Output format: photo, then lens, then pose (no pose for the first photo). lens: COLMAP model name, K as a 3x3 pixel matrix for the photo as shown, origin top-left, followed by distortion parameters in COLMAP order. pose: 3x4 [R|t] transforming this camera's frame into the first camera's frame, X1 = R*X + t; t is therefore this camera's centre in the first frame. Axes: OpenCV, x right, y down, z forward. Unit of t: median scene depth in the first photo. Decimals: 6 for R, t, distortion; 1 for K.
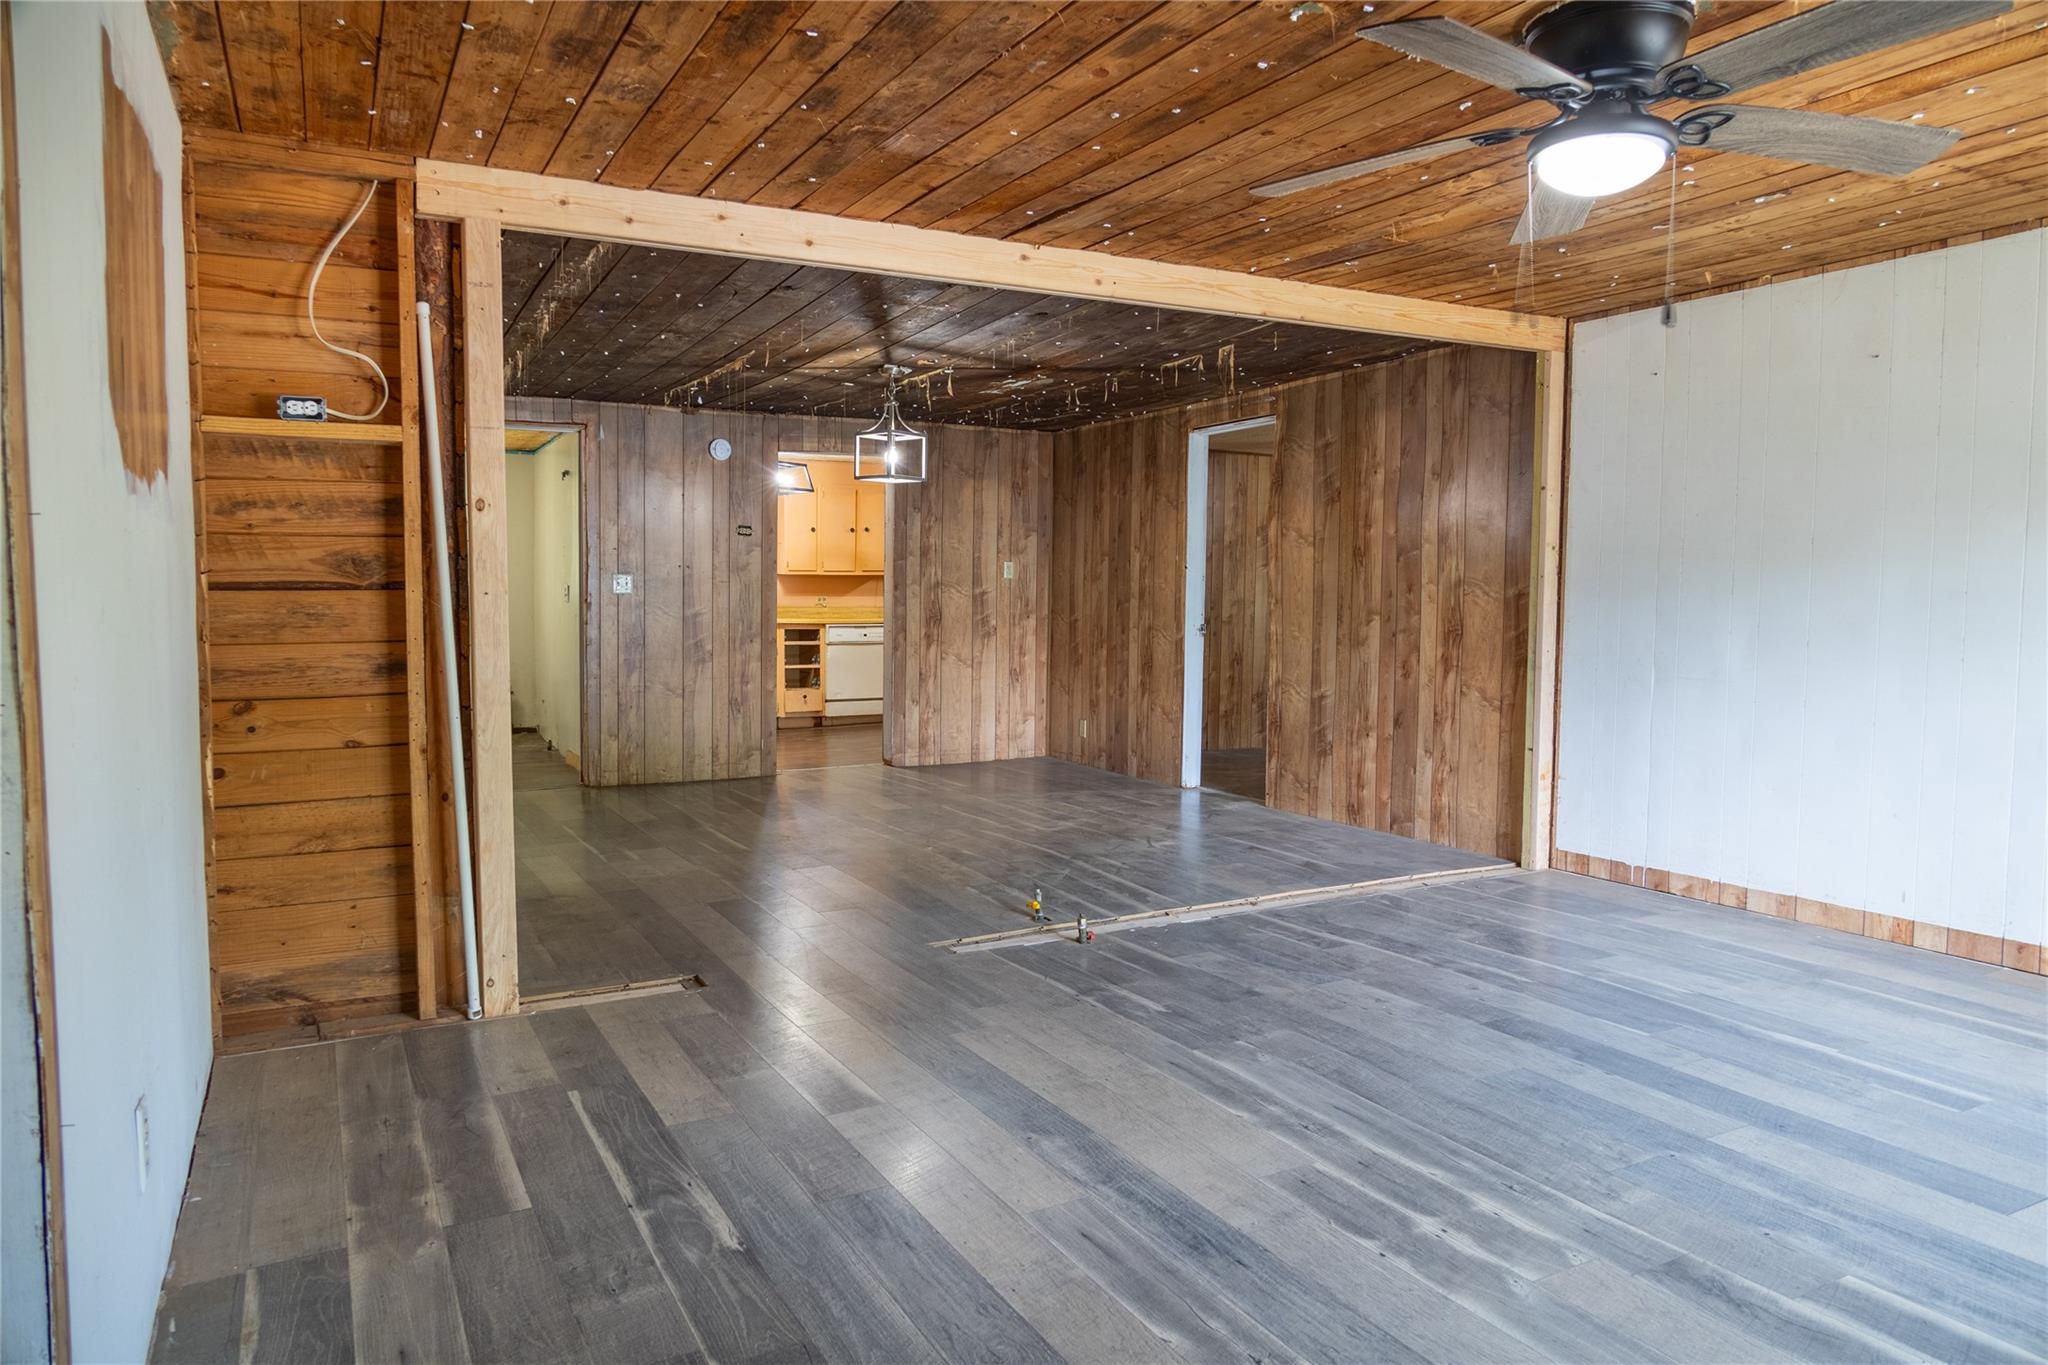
lens RADIAL K [[1370.7, 0, 1024.5], [0, 1370.7, 684.0], [0, 0, 1]] dist [0.000094, 0.000028]
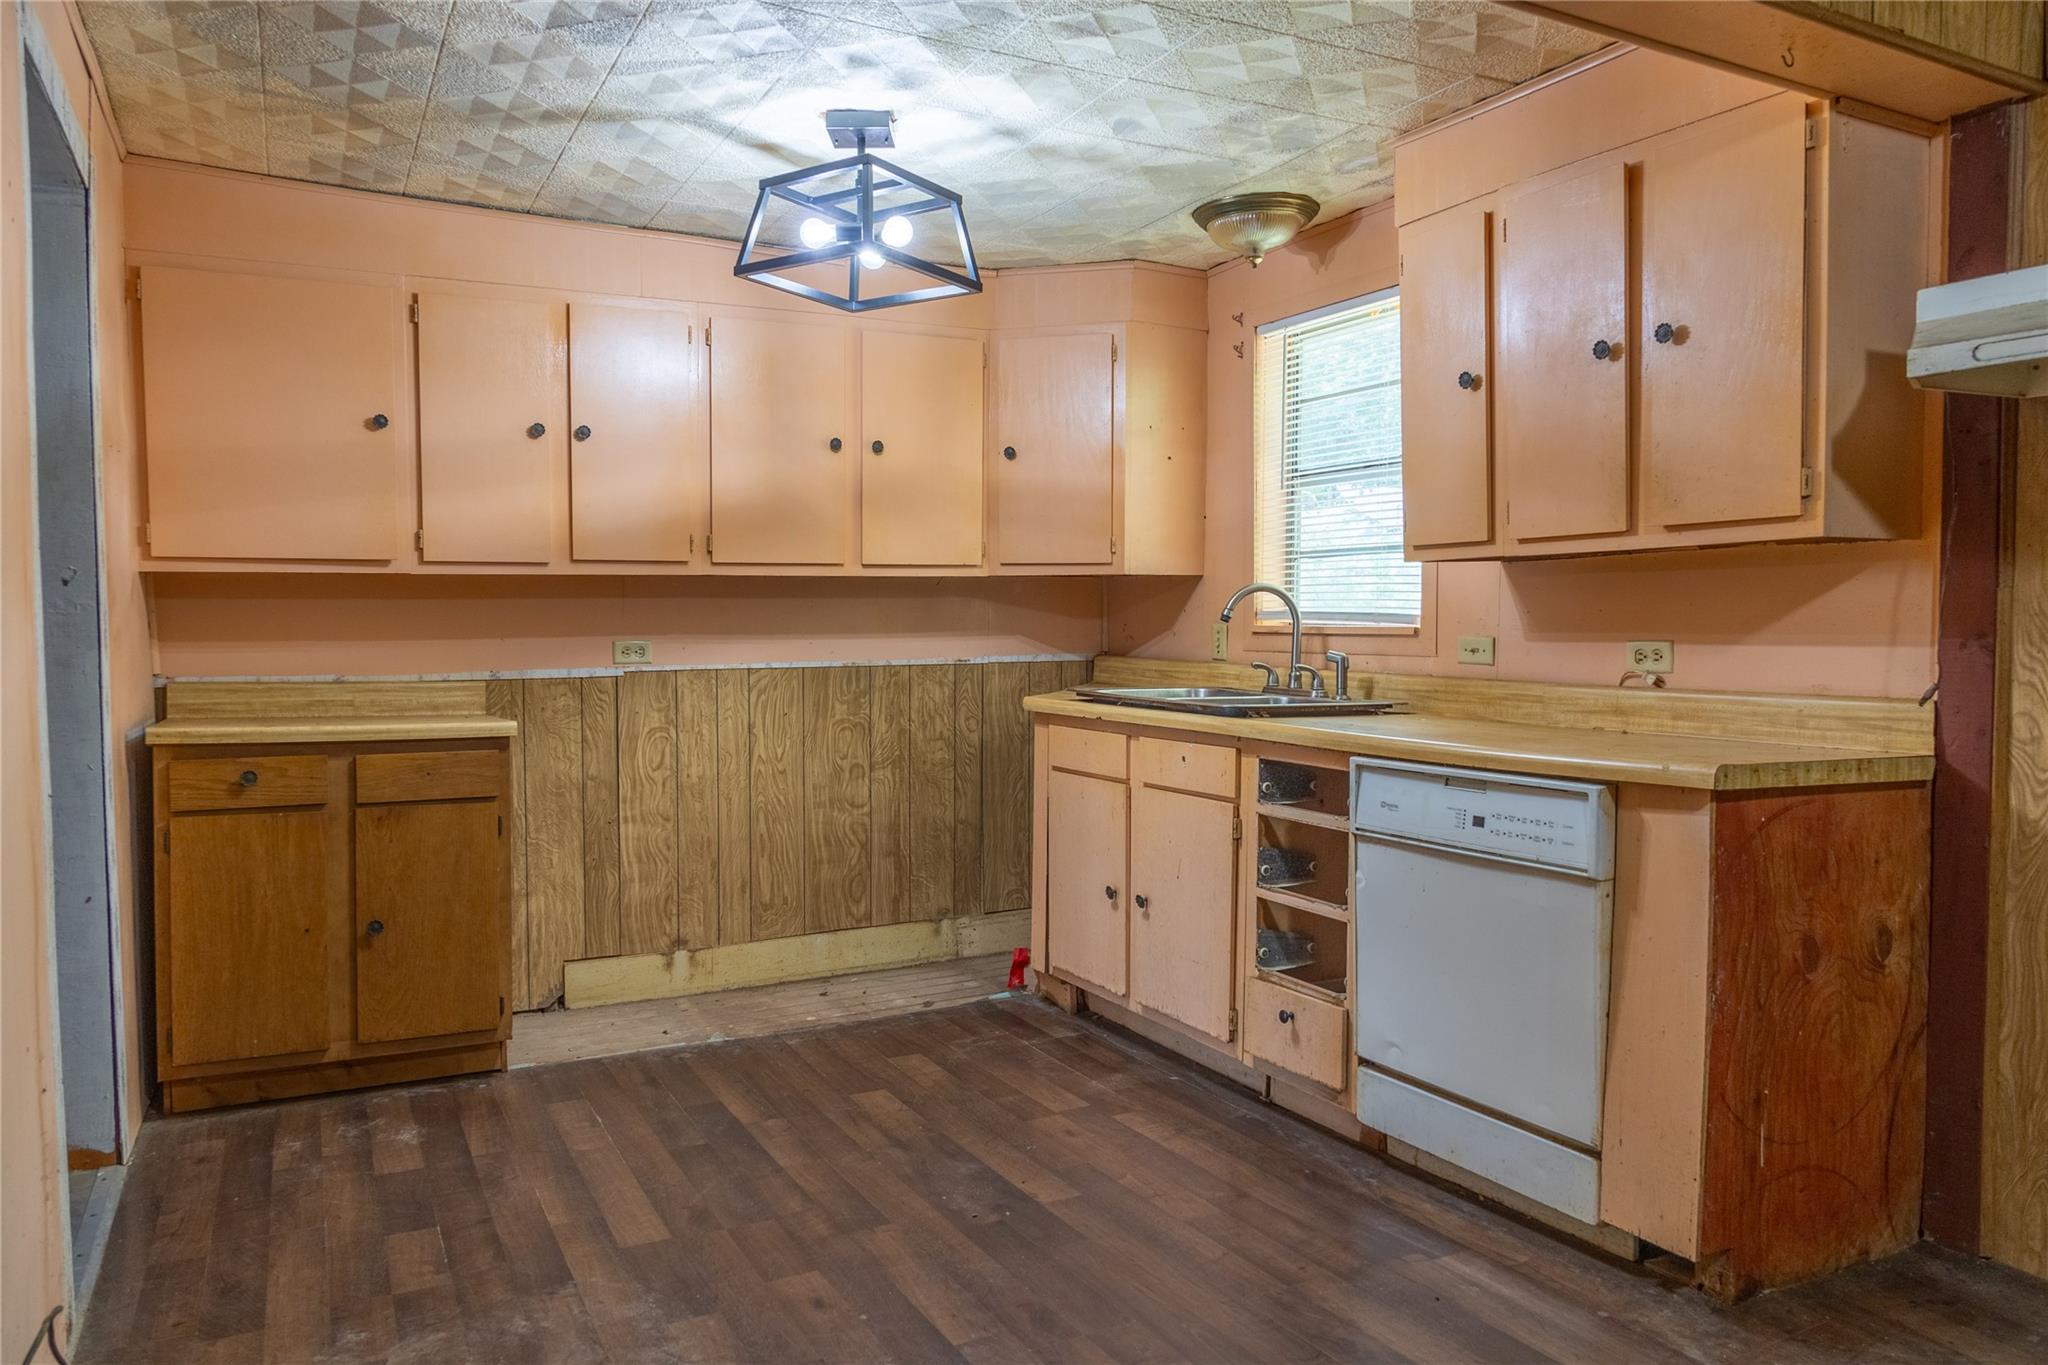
lens RADIAL K [[1370.7, 0, 1021.6], [0, 1370.7, 683.8], [0, 0, 1]] dist [0.000094, 0.000028]
pose [[0.002453, 0.040048, -0.999195, 0.104351], [-0.065419, 0.997064, 0.039802, -0.062474], [0.997855, 0.065269, 0.005066, 0.935516]]
